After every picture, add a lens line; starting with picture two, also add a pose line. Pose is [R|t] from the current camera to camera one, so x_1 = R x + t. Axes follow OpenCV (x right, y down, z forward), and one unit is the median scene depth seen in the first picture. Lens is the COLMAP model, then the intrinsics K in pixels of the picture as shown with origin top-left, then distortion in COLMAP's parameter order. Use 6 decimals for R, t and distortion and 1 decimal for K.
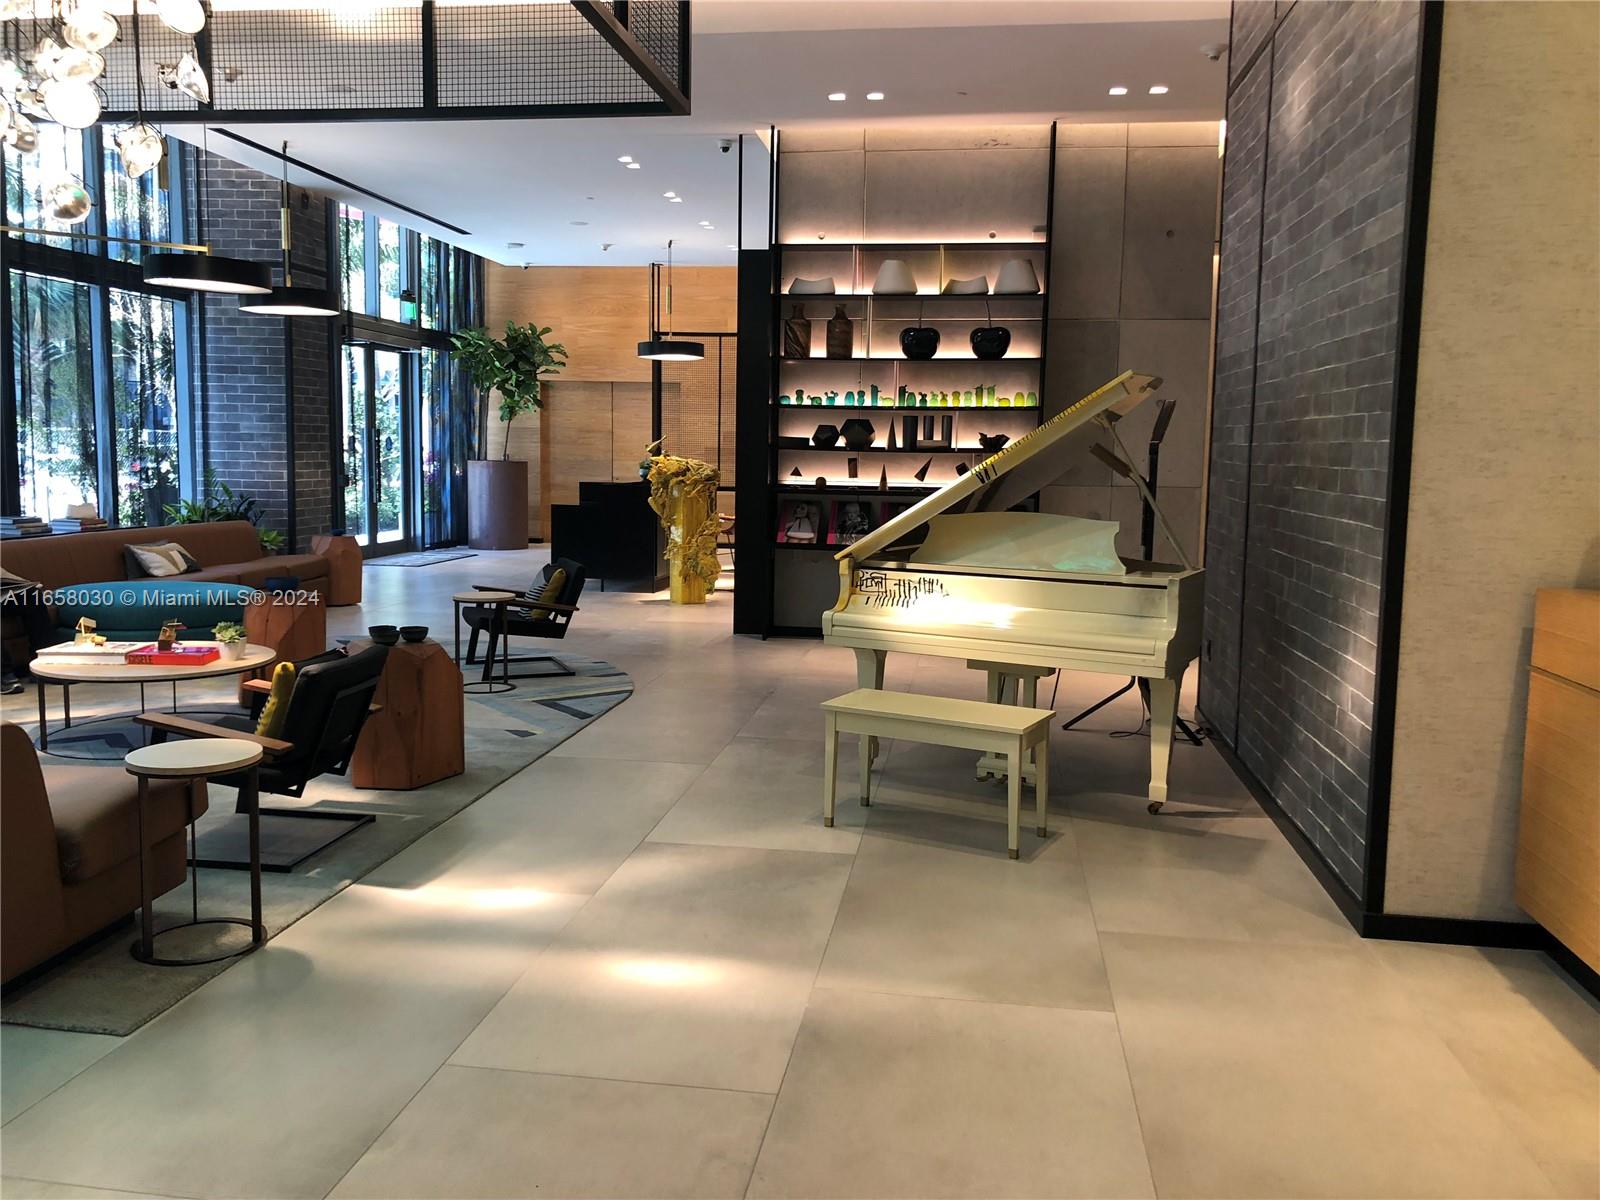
lens RADIAL K [[1306.1, 0, 805.4], [0, 1306.1, 601.7], [0, 0, 1]] dist [0.037176, -0.033570]
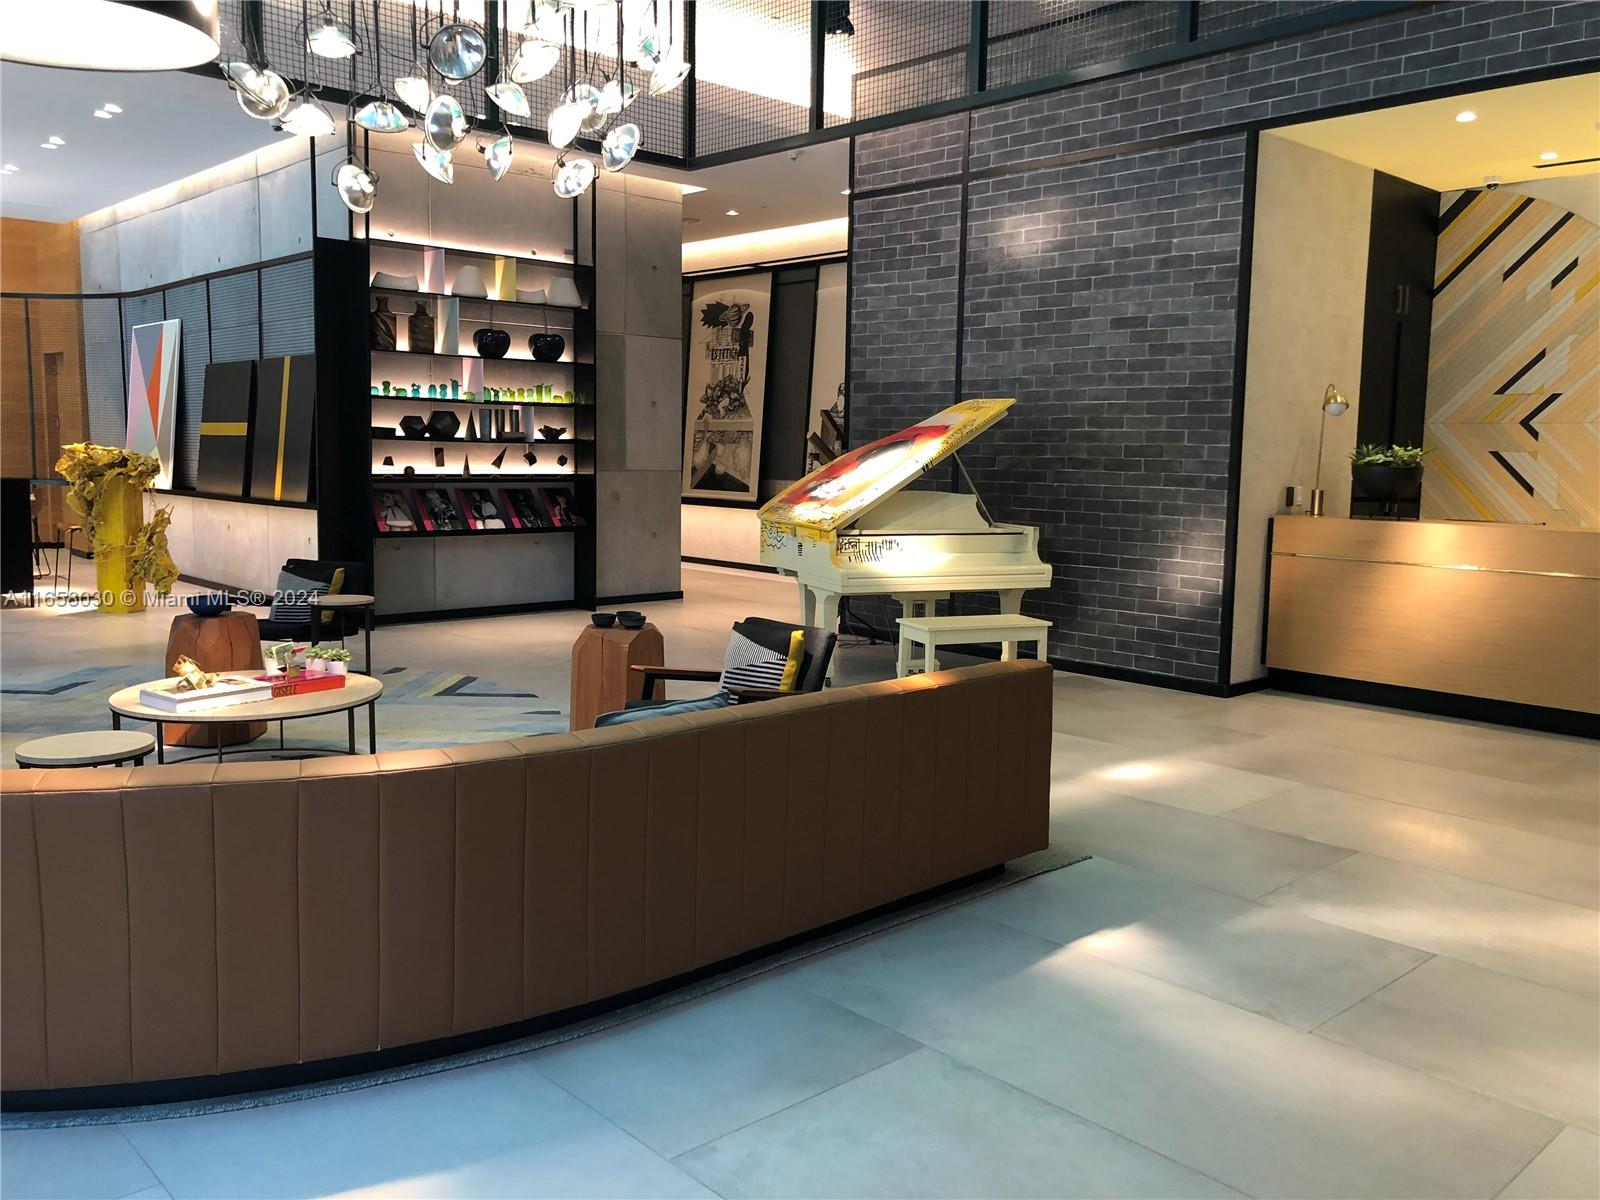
lens RADIAL K [[1306.1, 0, 803.0], [0, 1306.1, 597.6], [0, 0, 1]] dist [0.037176, -0.033570]
pose [[0.611242, -0.096363, 0.785556, -0.637015], [0.082642, 0.994905, 0.057740, -0.026148], [-0.787118, 0.029627, 0.616091, 0.117707]]
